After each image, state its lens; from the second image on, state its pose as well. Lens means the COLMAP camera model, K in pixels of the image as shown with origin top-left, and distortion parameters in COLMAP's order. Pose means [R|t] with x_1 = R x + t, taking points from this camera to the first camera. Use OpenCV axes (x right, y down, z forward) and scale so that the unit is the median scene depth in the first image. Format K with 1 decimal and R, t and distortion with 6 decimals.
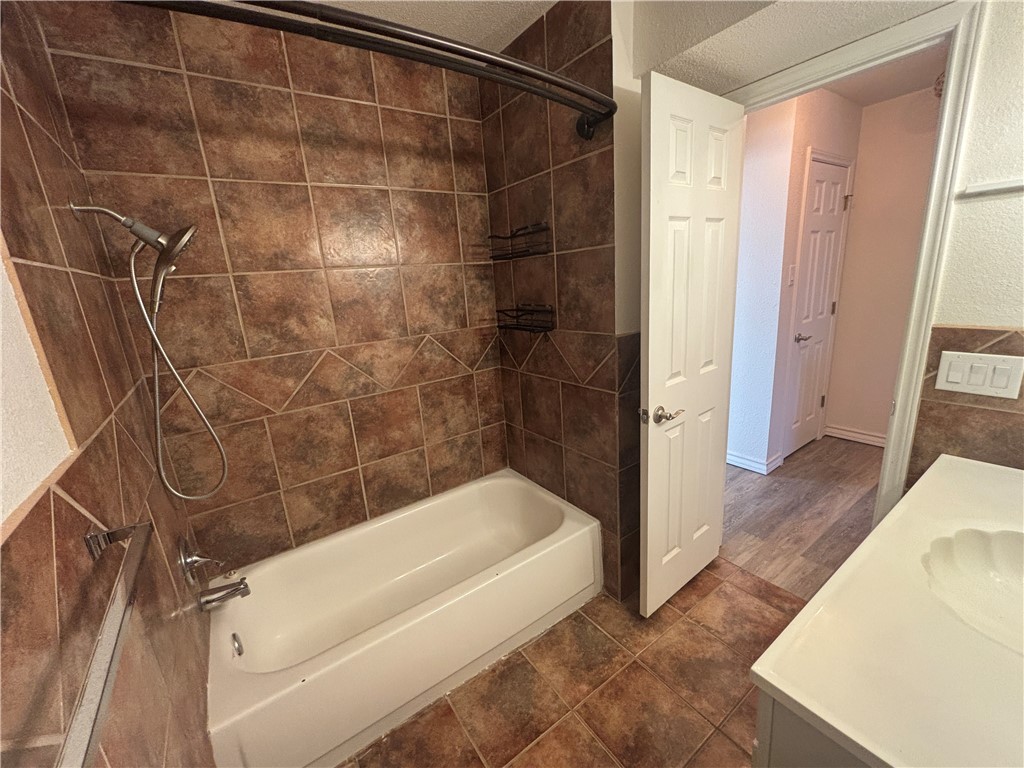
lens RADIAL K [[415.3, 0, 510.8], [0, 415.3, 383.7], [0, 0, 1]] dist [0.001001, -0.000698]
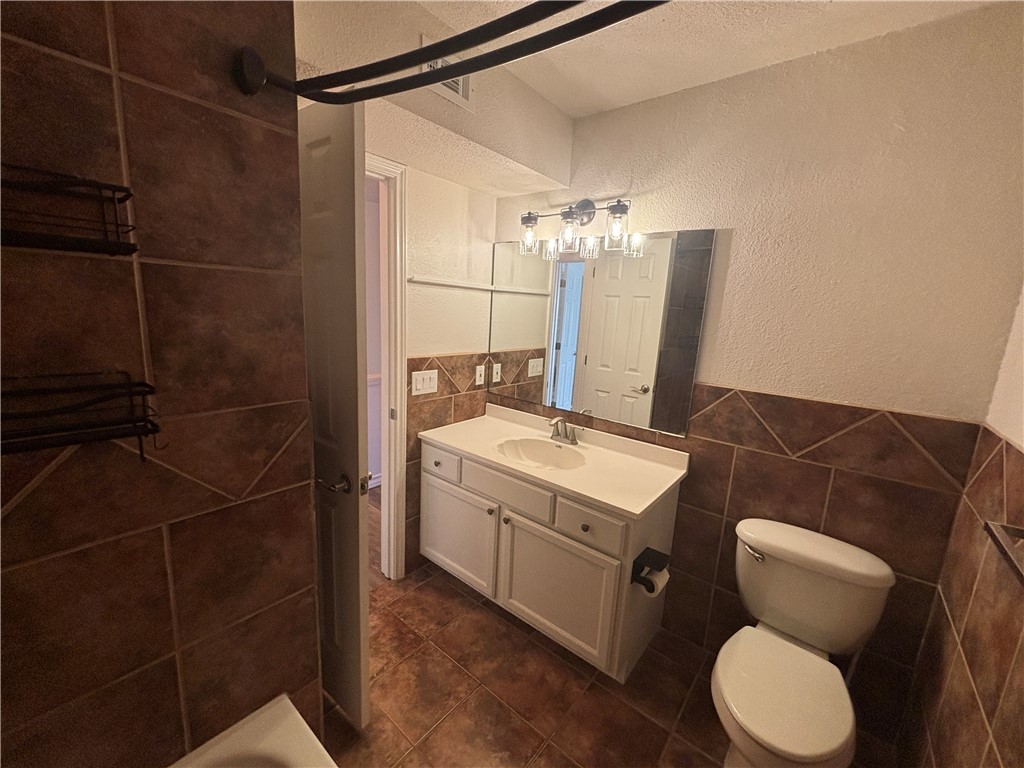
lens RADIAL K [[415.3, 0, 510.8], [0, 415.3, 383.7], [0, 0, 1]] dist [0.001001, -0.000698]
pose [[-0.278112, -0.116862, 0.953413, -0.498522], [0.206739, 0.962027, 0.178224, -0.192972], [-0.938036, 0.246674, -0.243392, 0.817958]]
